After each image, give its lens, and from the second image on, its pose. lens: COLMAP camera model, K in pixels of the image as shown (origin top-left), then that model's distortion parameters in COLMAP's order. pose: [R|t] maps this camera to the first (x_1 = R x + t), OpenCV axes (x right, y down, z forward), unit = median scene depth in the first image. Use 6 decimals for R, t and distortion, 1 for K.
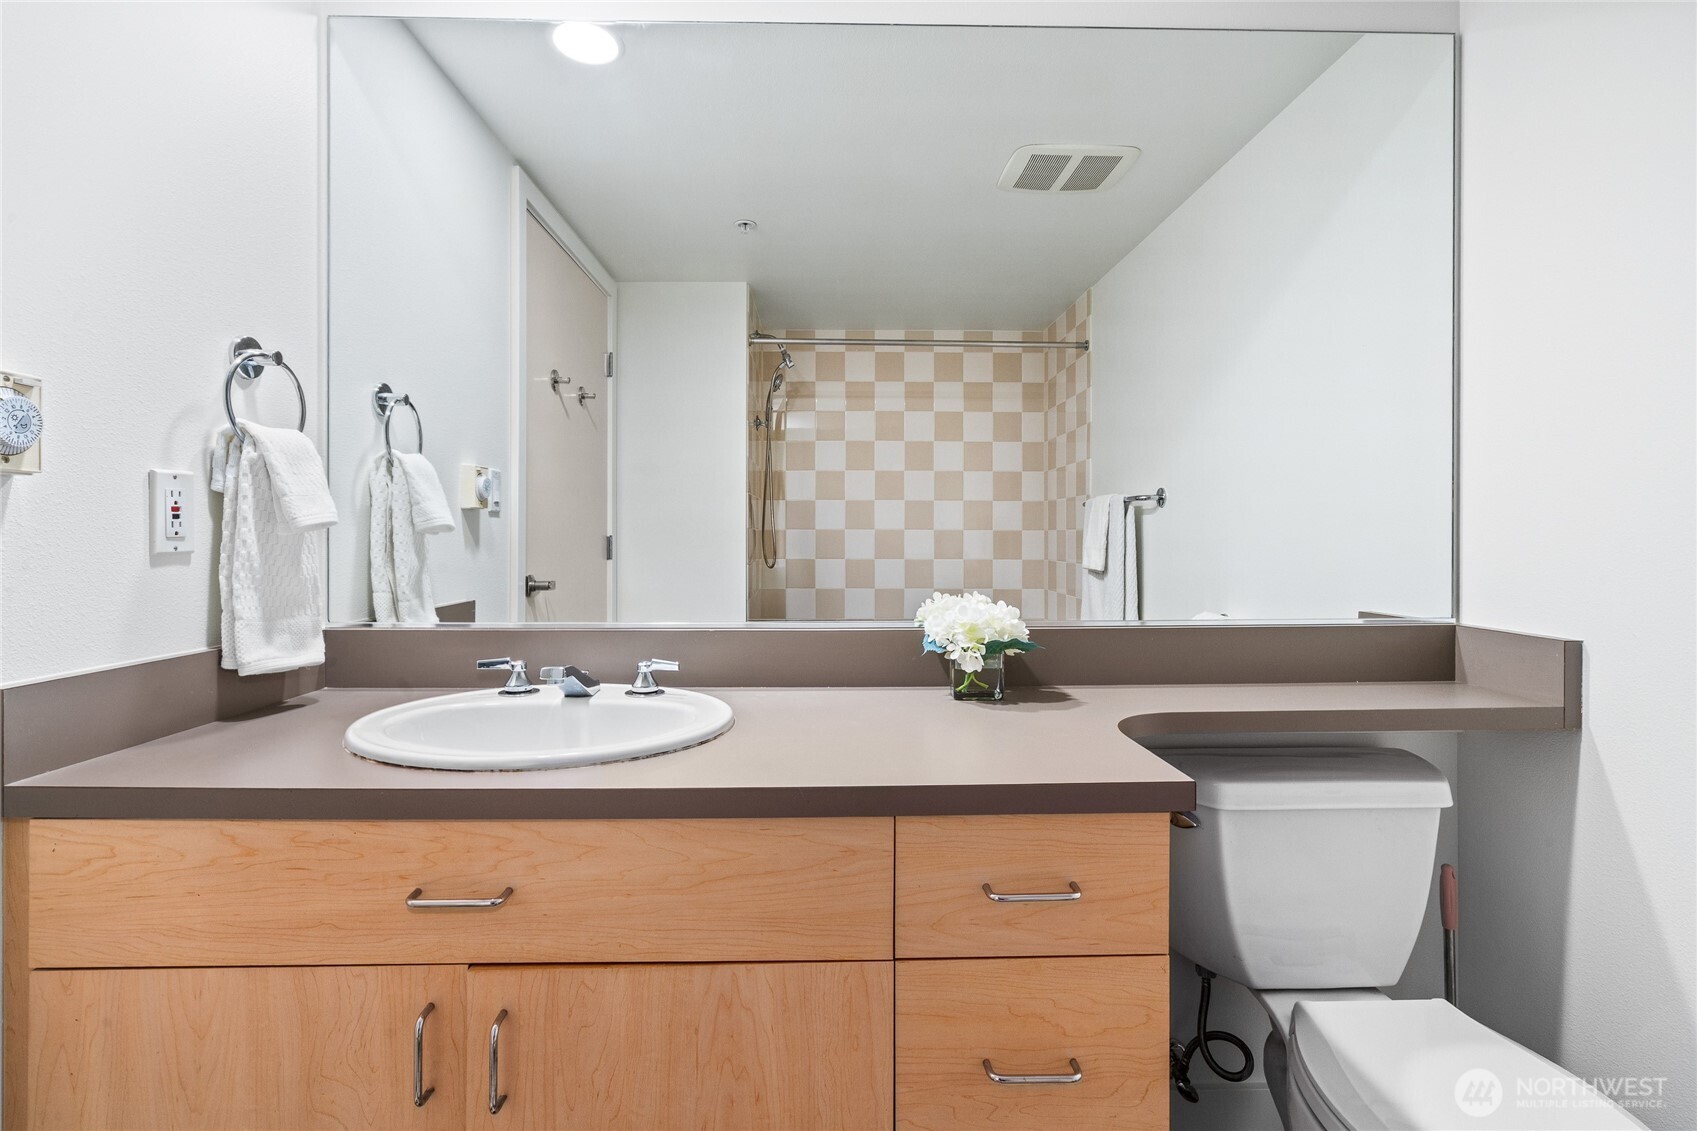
lens RADIAL K [[799.2, 0, 845.1], [0, 799.2, 535.7], [0, 0, 1]] dist [-0.001804, 0.000212]
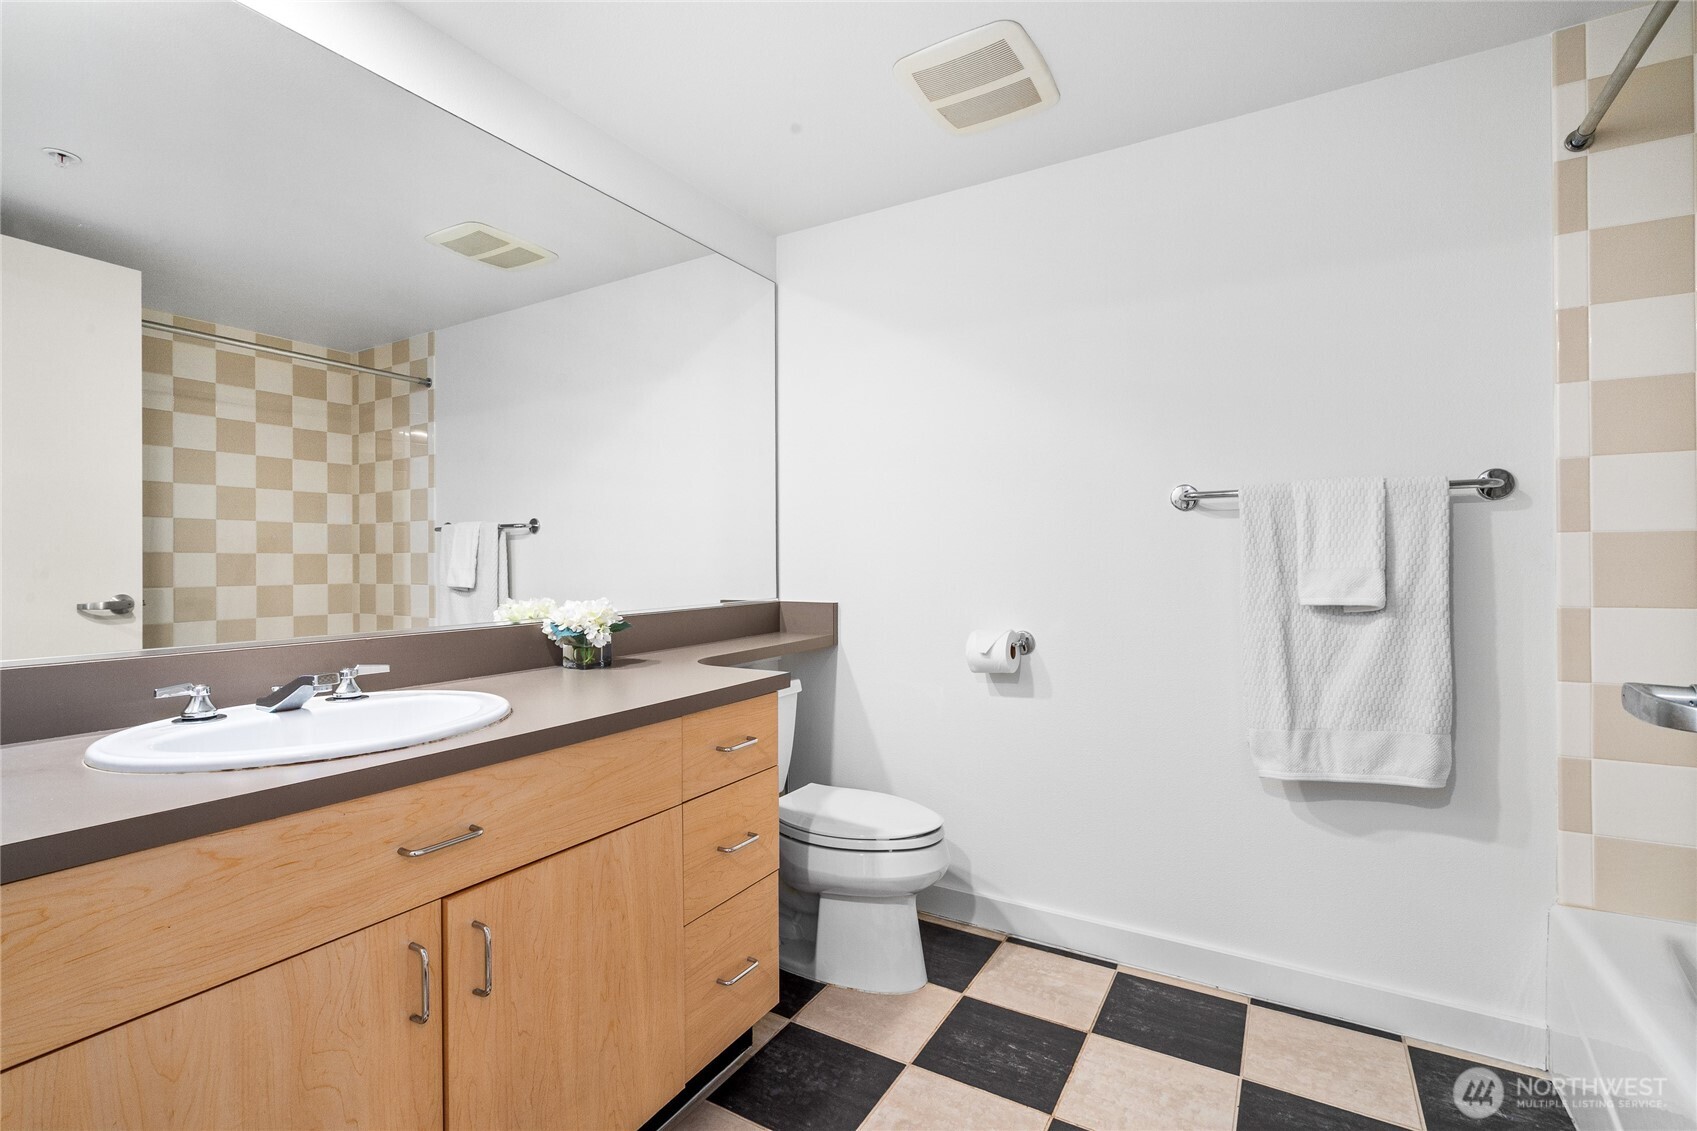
lens RADIAL K [[771.4, 0, 854.2], [0, 771.4, 562.9], [0, 0, 1]] dist [-0.001456, 0.000053]
pose [[0.521548, -0.006032, 0.853200, -0.713501], [0.007573, 0.999968, 0.002440, 0.019470], [-0.853188, 0.005188, 0.521578, -0.090360]]
